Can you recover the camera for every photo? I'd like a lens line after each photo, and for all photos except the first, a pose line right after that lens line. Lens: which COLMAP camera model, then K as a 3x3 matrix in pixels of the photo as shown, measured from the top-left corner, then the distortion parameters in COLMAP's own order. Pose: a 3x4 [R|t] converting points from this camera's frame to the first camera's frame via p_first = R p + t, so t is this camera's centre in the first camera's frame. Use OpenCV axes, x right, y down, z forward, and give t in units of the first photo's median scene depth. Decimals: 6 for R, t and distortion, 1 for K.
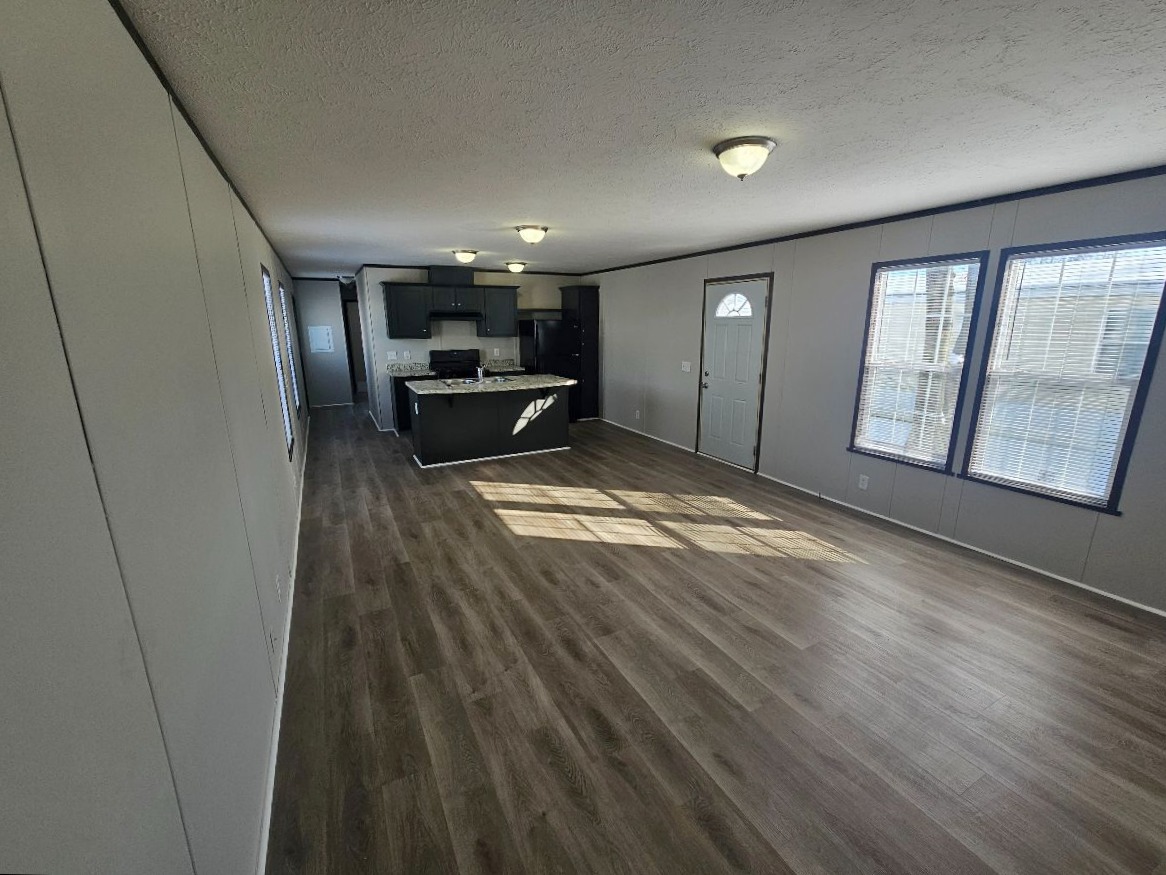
lens RADIAL K [[495.4, 0, 587.7], [0, 495.4, 435.4], [0, 0, 1]] dist [0.001099, 0.000235]
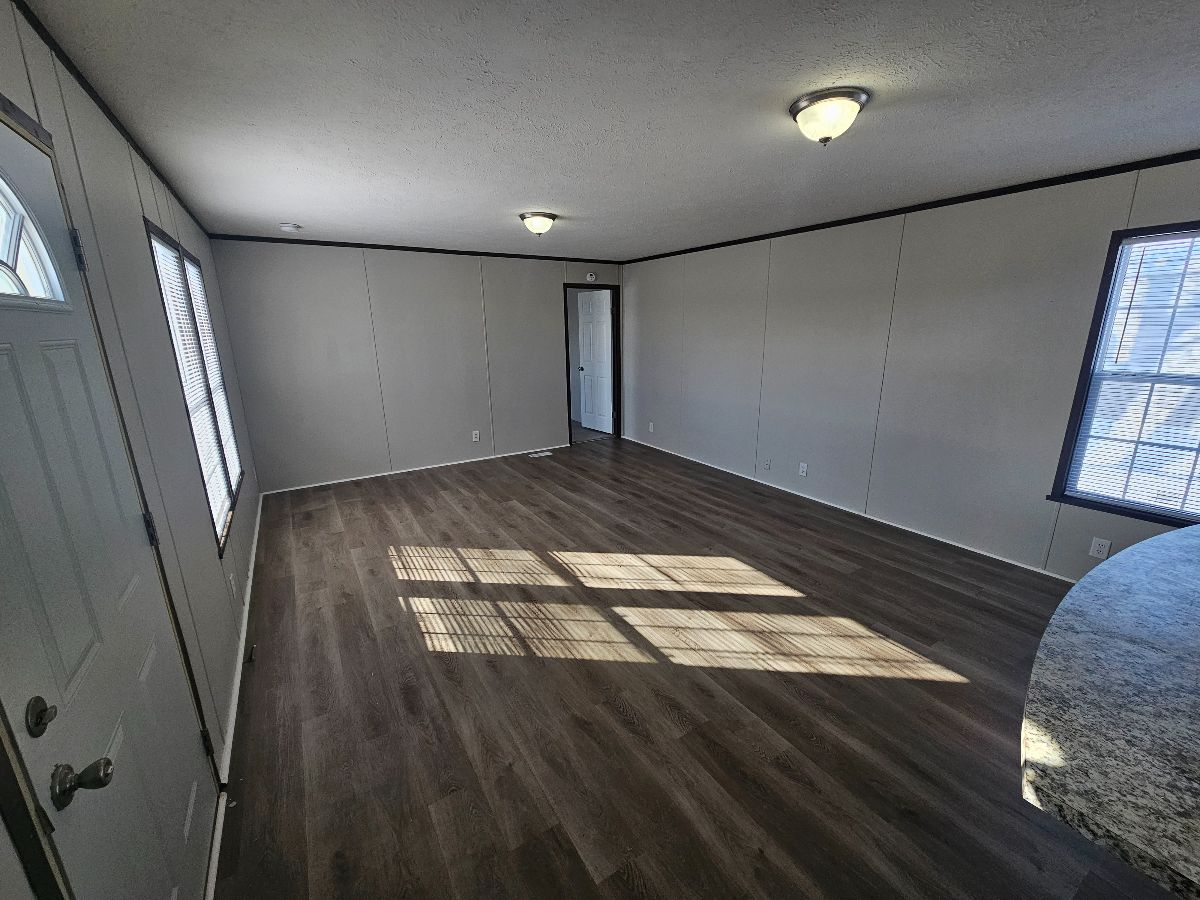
lens RADIAL K [[487.6, 0, 609.8], [0, 487.6, 452.1], [0, 0, 1]] dist [-0.000231, -0.000008]
pose [[-0.996127, 0.035643, -0.080378, 0.132072], [-0.005735, 0.885868, 0.463903, -0.352923], [0.087739, 0.462567, -0.882232, 1.557405]]
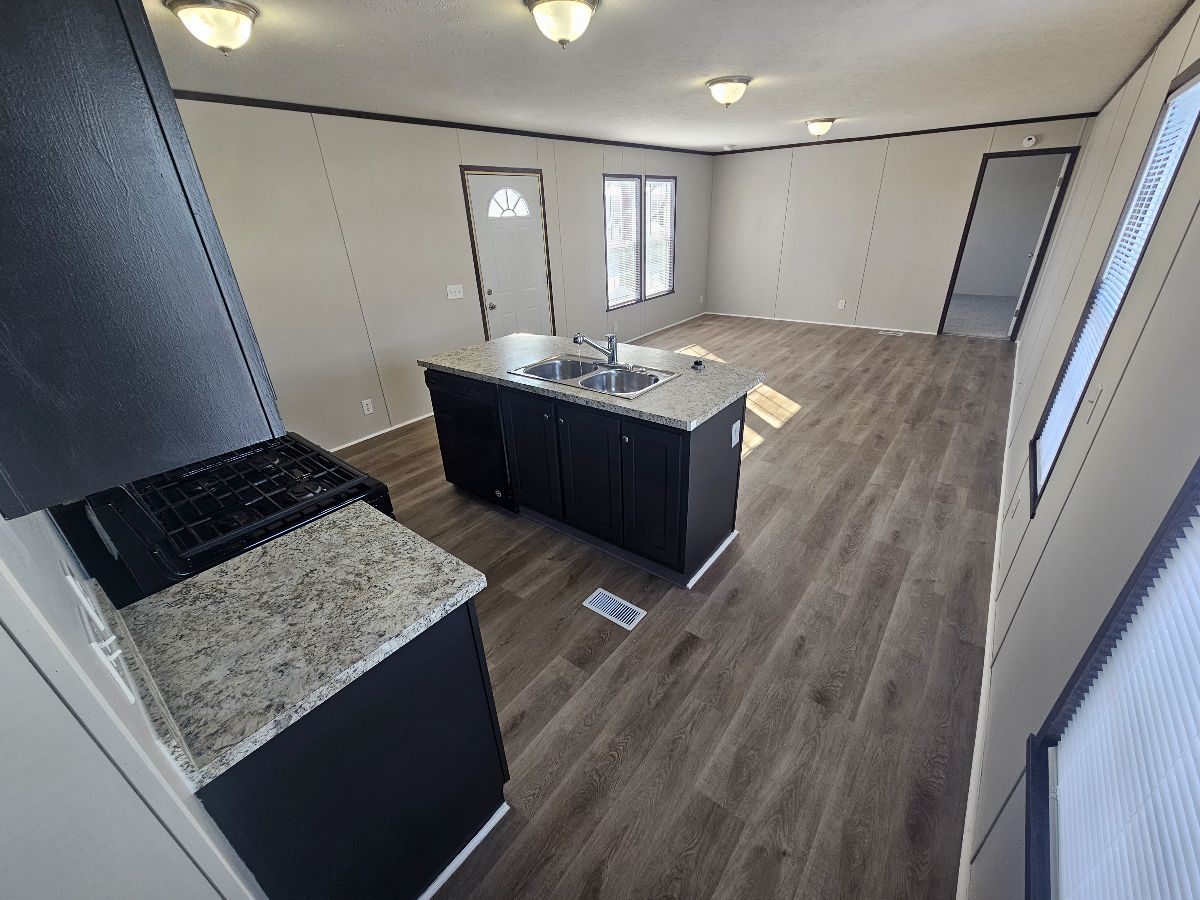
lens RADIAL K [[487.6, 0, 609.8], [0, 487.6, 452.1], [0, 0, 1]] dist [-0.000231, -0.000008]
pose [[-0.416699, -0.386580, 0.822750, -0.885106], [0.243050, 0.824743, 0.510613, -0.386440], [-0.875950, 0.412741, -0.249711, 1.618674]]
